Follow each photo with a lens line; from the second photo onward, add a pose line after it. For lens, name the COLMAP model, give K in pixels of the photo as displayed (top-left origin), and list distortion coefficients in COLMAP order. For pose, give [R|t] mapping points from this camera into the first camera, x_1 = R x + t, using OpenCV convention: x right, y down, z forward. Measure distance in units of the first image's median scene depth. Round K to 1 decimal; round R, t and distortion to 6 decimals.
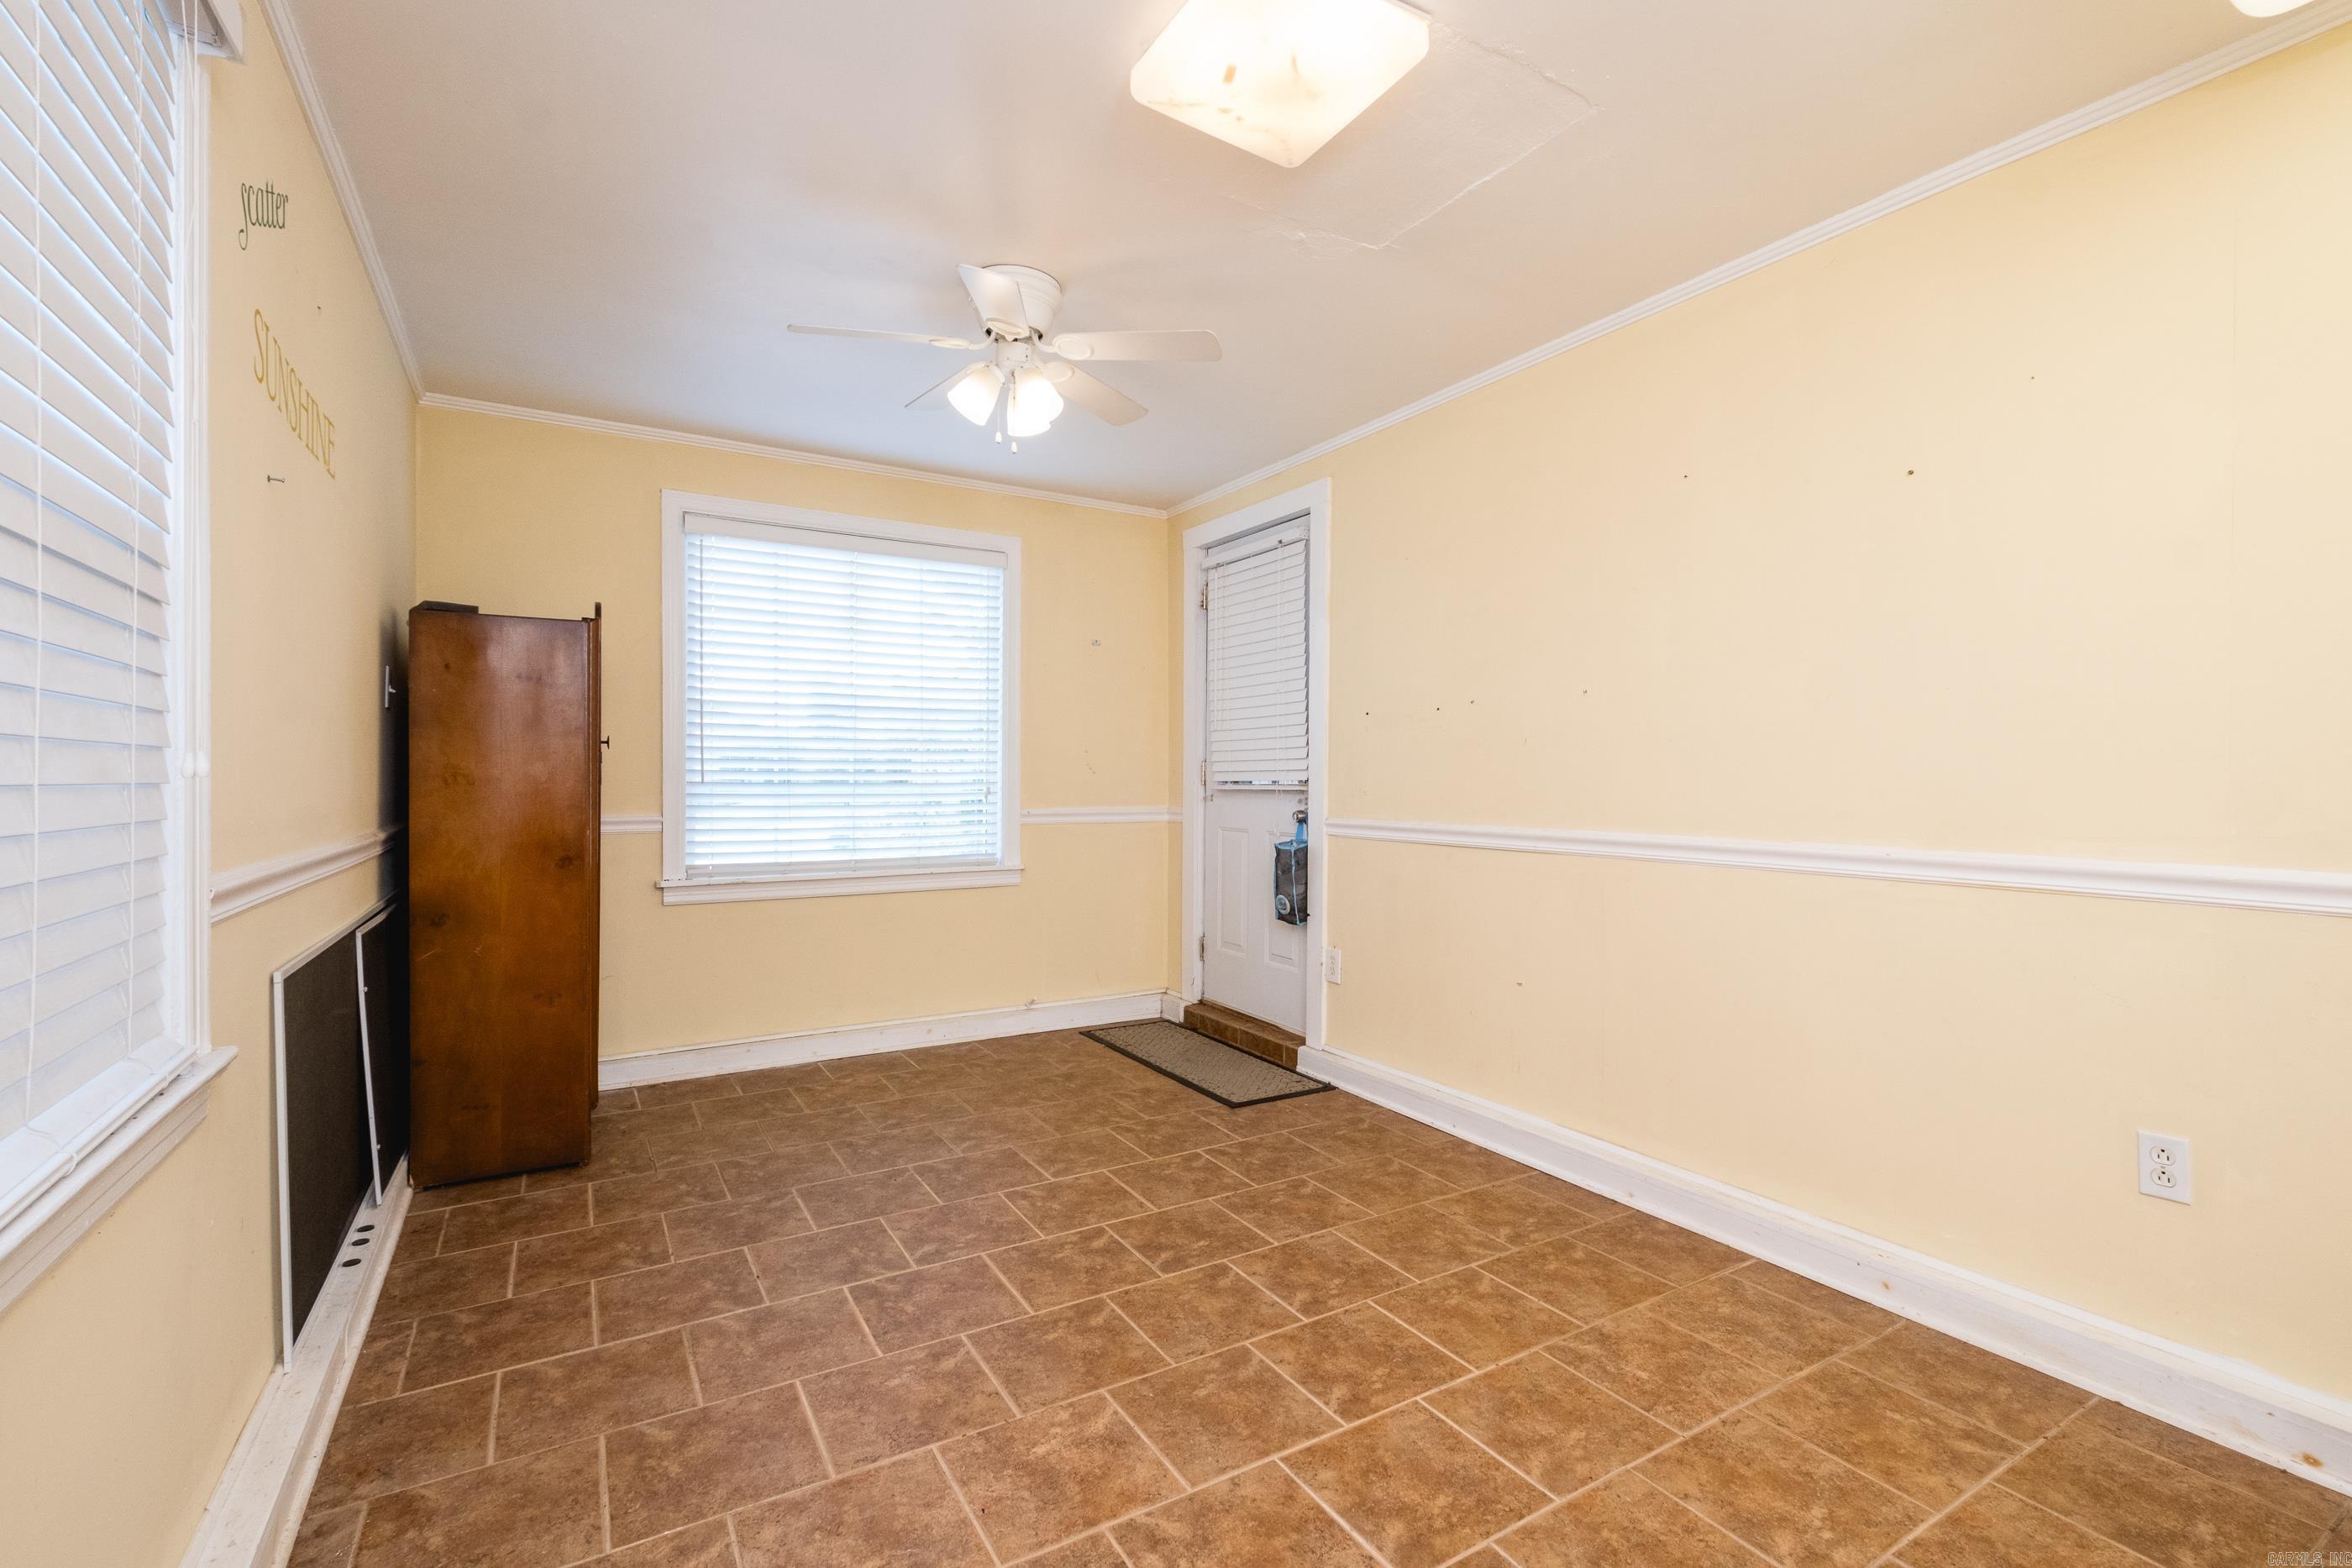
lens RADIAL K [[1031.1, 0, 1173.4], [0, 1031.1, 776.2], [0, 0, 1]] dist [-0.001796, -0.000969]
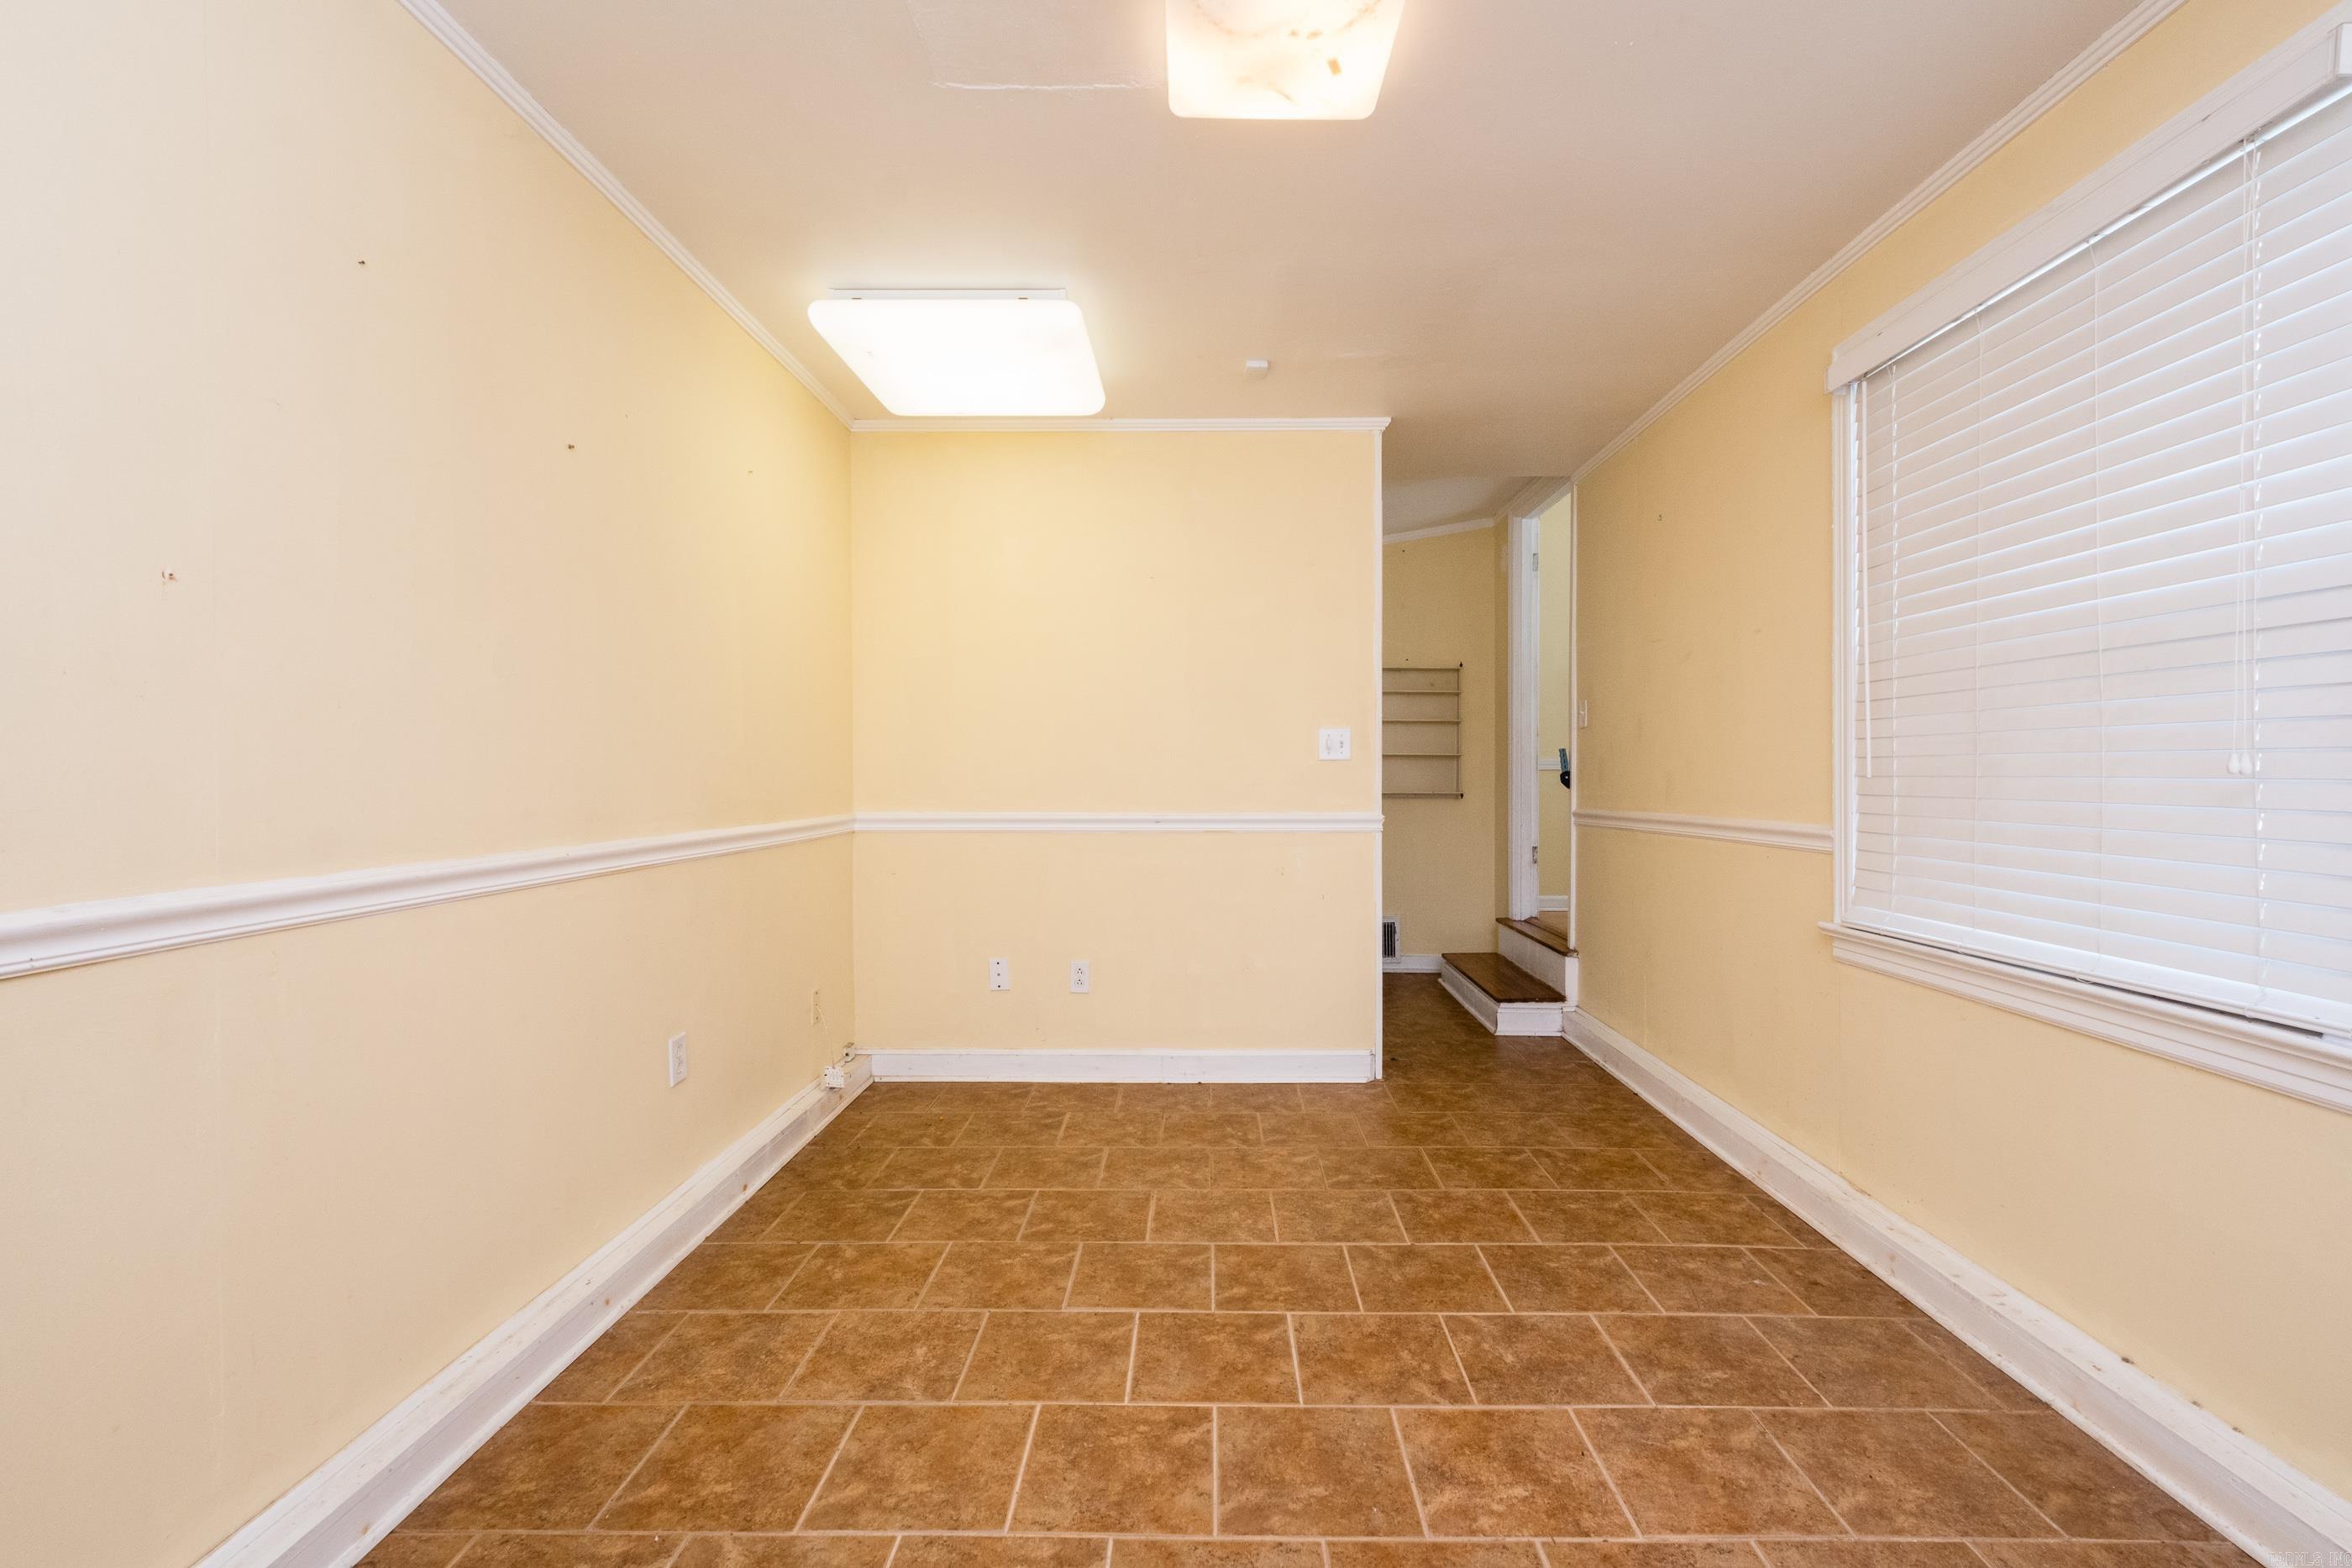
lens RADIAL K [[1010.8, 0, 1184.3], [0, 1010.8, 764.2], [0, 0, 1]] dist [0.000204, -0.001034]
pose [[-0.847735, 0.001178, 0.530418, -0.348274], [-0.001841, 0.999985, -0.005162, -0.015185], [-0.530416, -0.005352, -0.847720, 1.880157]]
